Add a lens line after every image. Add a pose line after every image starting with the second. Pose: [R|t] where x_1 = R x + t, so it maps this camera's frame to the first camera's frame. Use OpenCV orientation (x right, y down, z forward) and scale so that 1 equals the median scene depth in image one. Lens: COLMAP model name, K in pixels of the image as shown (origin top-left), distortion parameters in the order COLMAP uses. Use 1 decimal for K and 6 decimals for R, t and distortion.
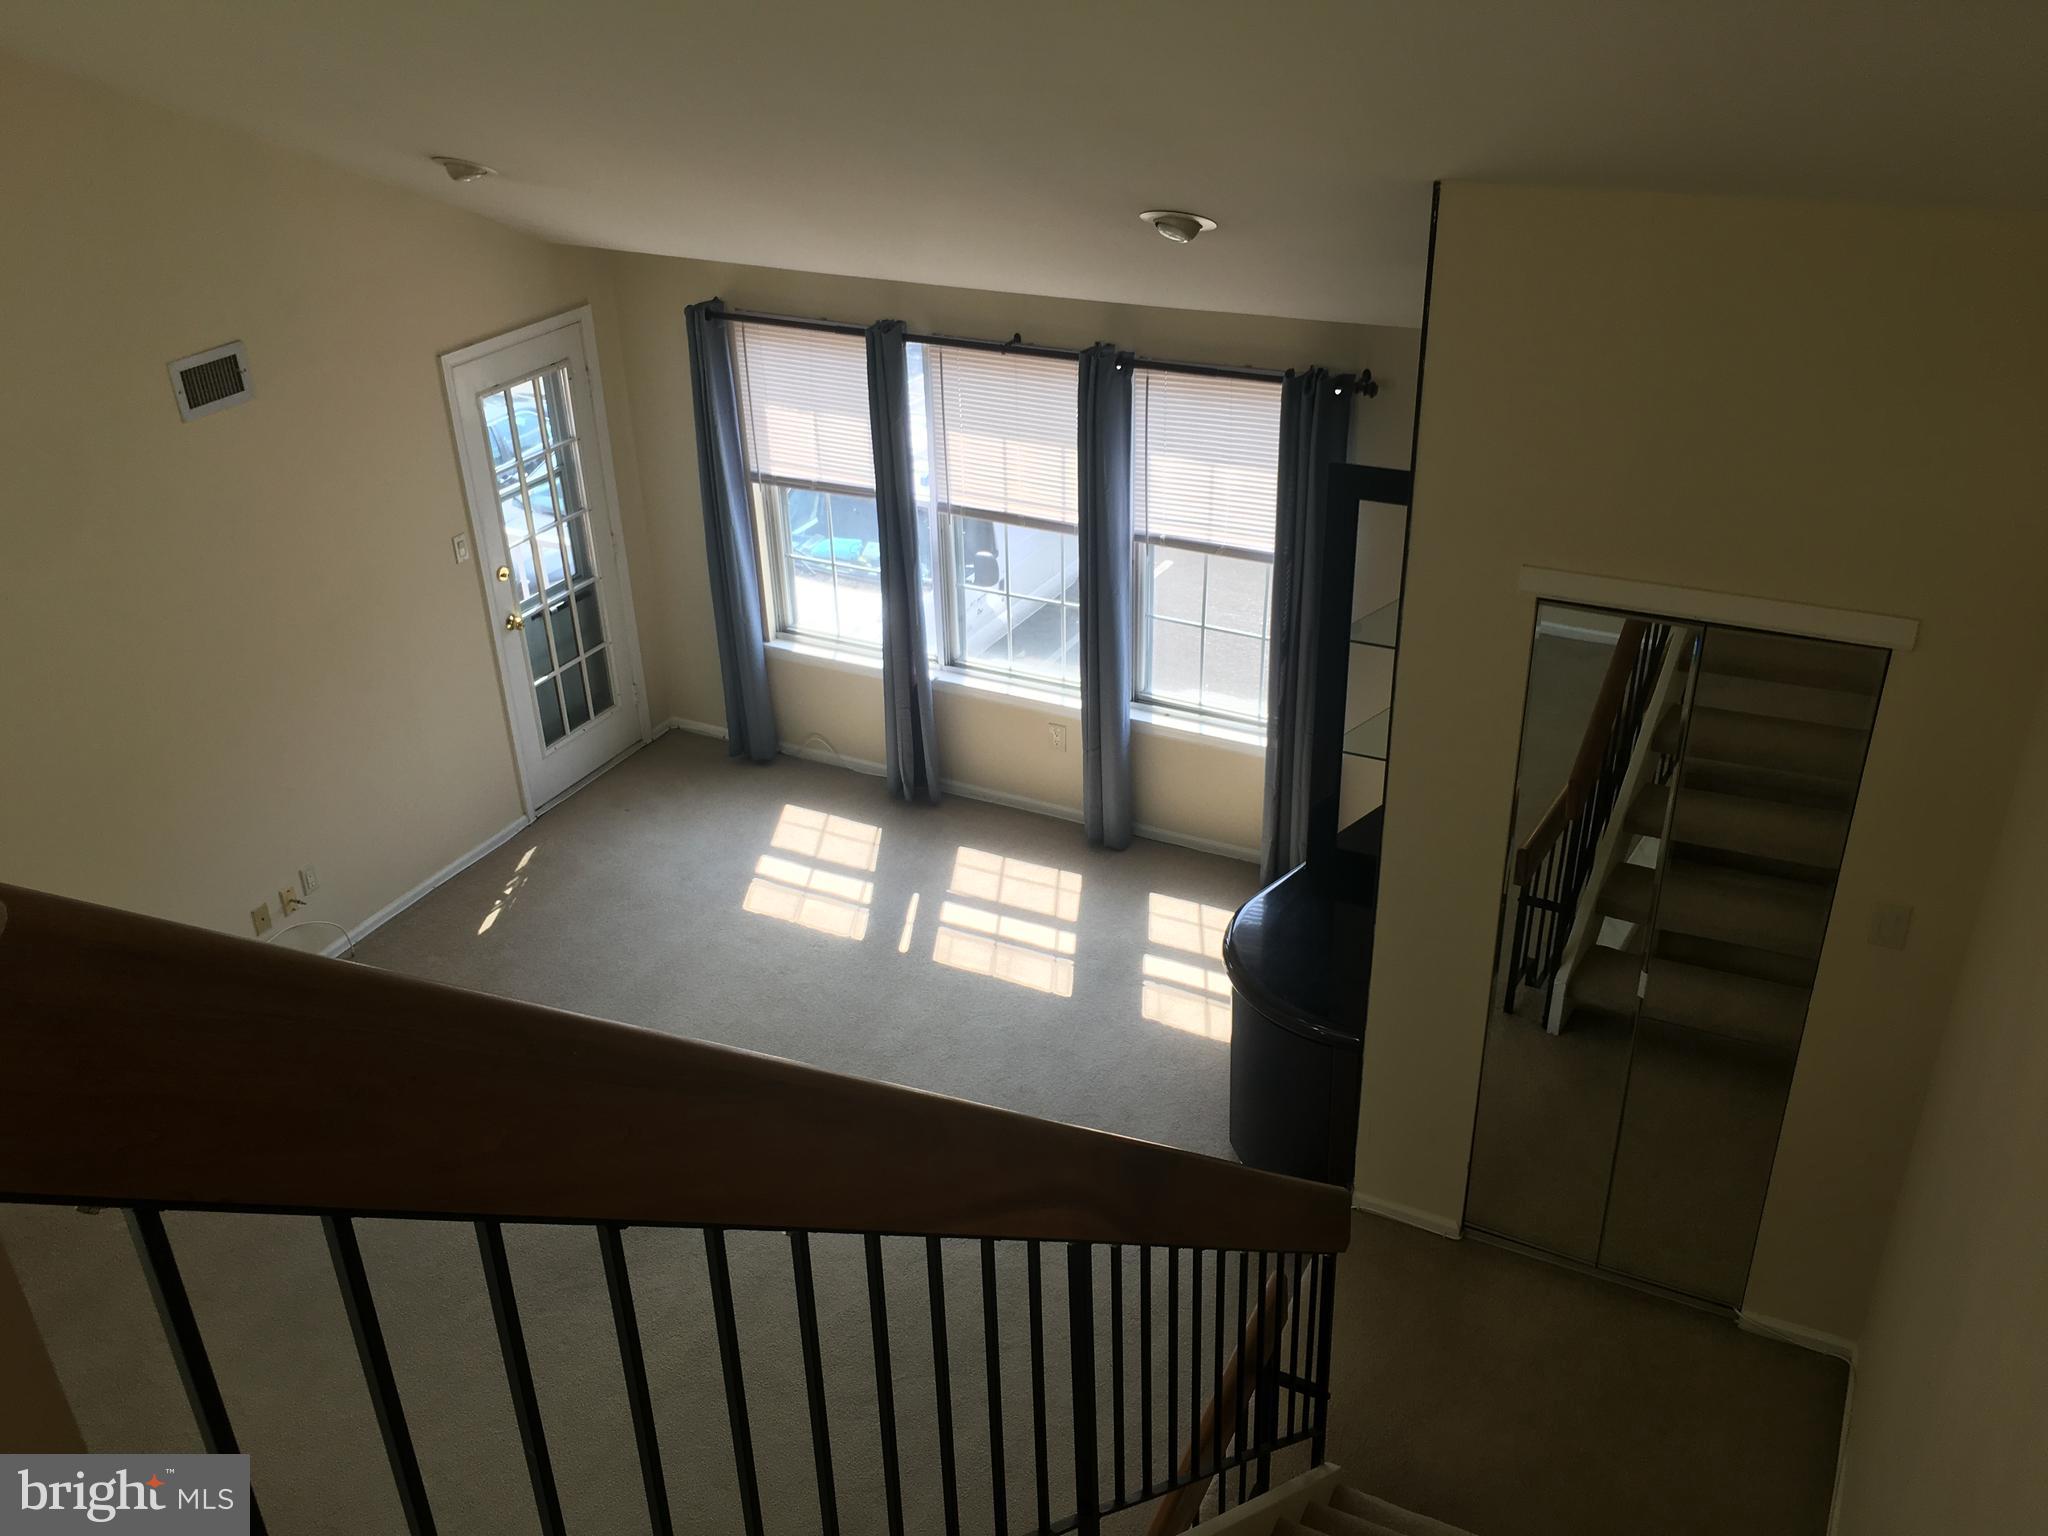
lens RADIAL K [[1746.1, 0, 1018.9], [0, 1746.1, 762.6], [0, 0, 1]] dist [0.066435, -0.078163]
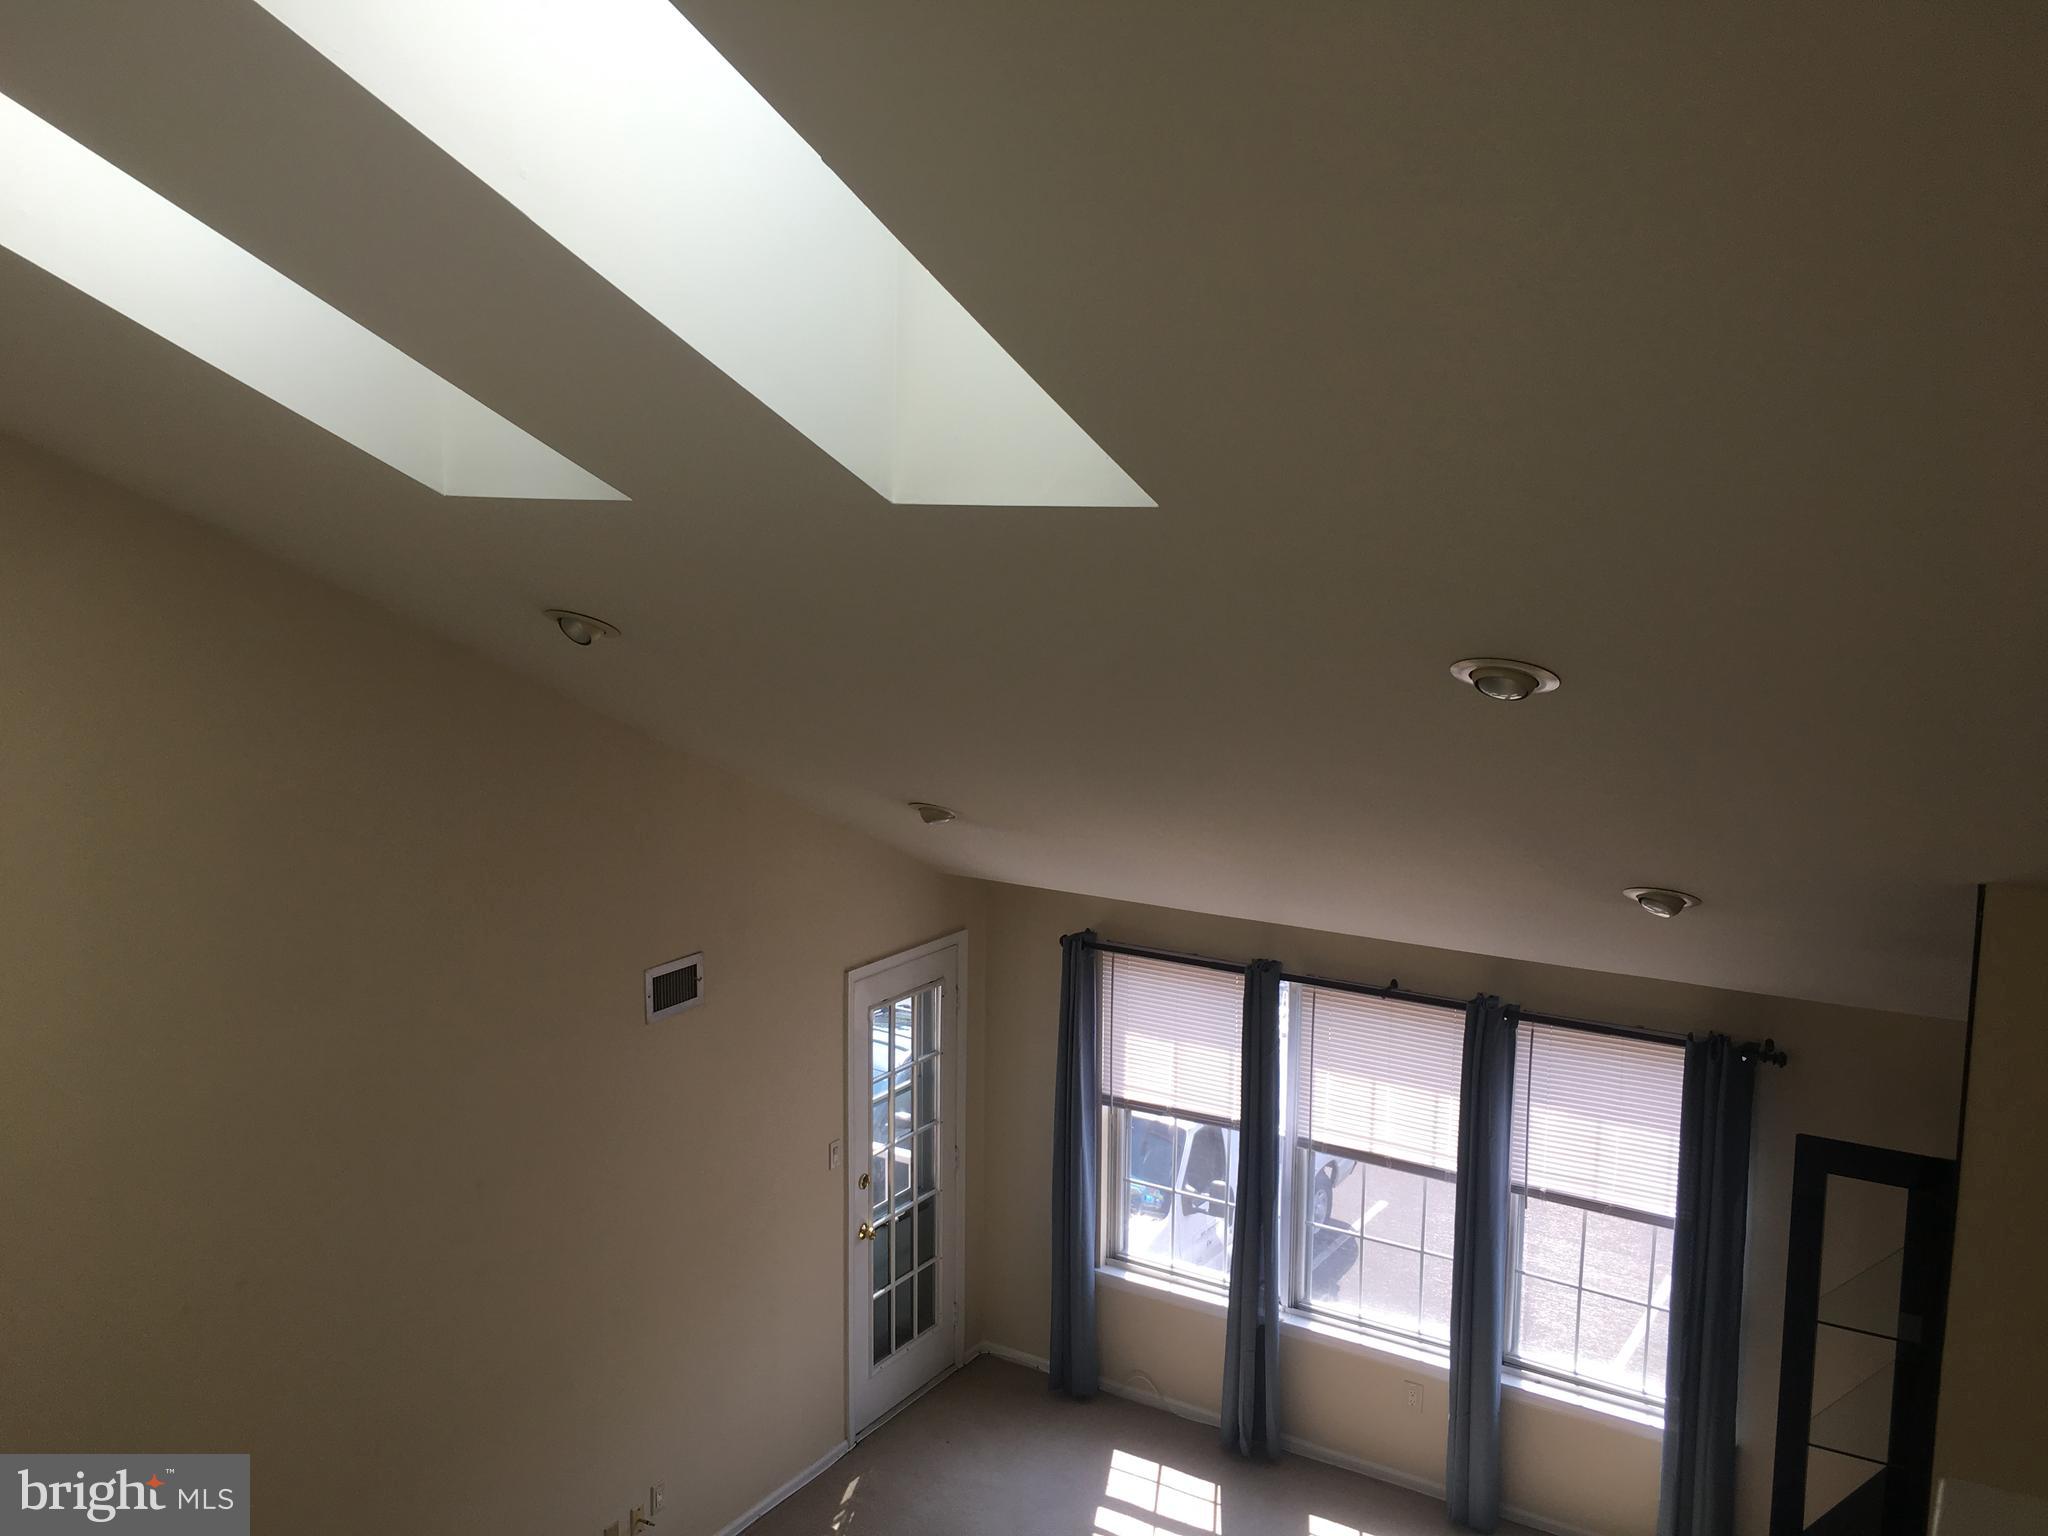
lens RADIAL K [[1746.1, 0, 1008.0], [0, 1746.1, 749.6], [0, 0, 1]] dist [0.066435, -0.078163]
pose [[0.995554, 0.045853, -0.082282, -0.151907], [-0.071525, 0.936395, -0.343583, 0.001092], [0.061294, 0.347940, 0.935511, -0.035769]]
